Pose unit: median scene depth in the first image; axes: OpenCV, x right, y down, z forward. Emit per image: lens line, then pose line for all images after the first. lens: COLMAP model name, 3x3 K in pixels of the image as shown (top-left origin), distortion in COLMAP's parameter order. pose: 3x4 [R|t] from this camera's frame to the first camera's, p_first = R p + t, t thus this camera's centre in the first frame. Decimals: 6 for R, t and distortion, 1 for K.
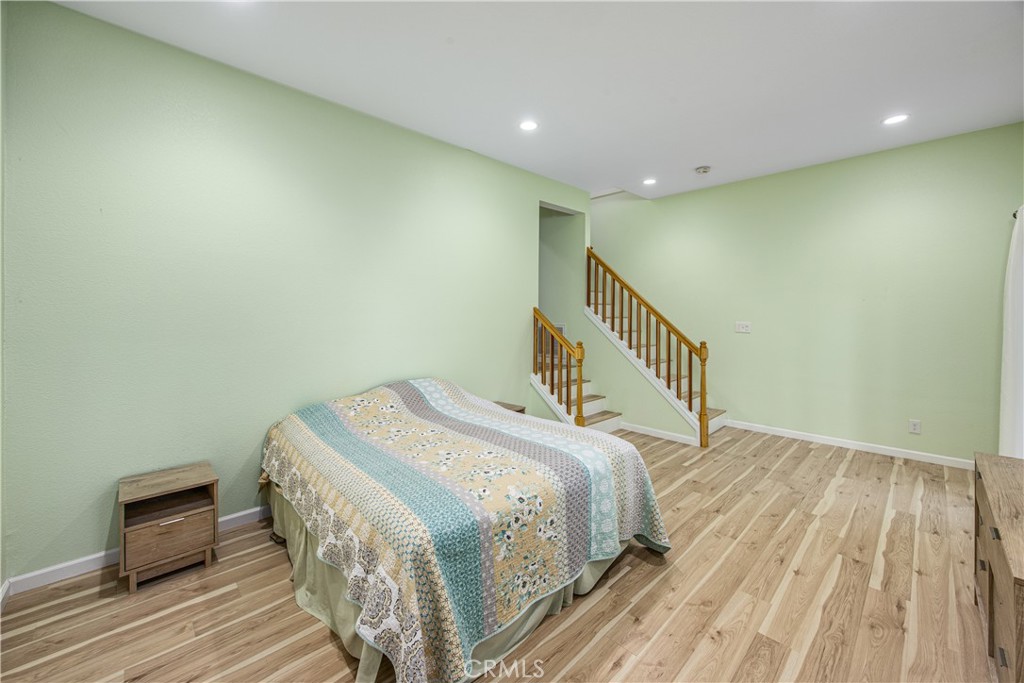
lens RADIAL K [[402.5, 0, 514.4], [0, 402.5, 319.6], [0, 0, 1]] dist [-0.001074, -0.000436]
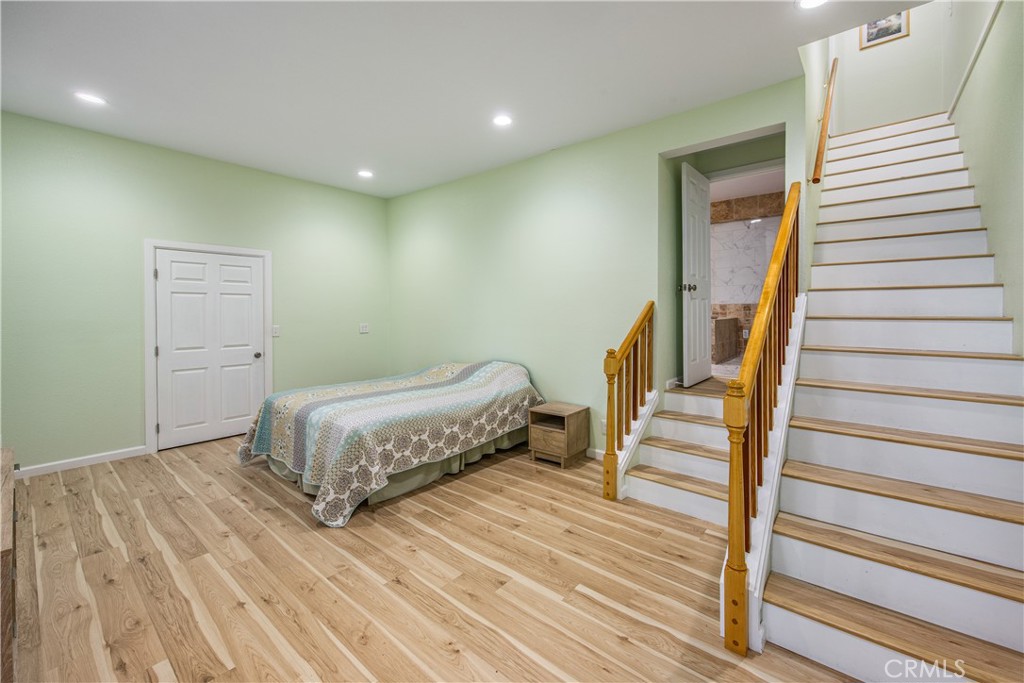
lens RADIAL K [[411.1, 0, 516.1], [0, 411.1, 308.6], [0, 0, 1]] dist [0.000517, 0.000365]
pose [[0.111112, 0.002777, -0.993804, 1.747405], [-0.005856, 0.999981, 0.002140, -0.002867], [0.993791, 0.005582, 0.111126, 1.583388]]
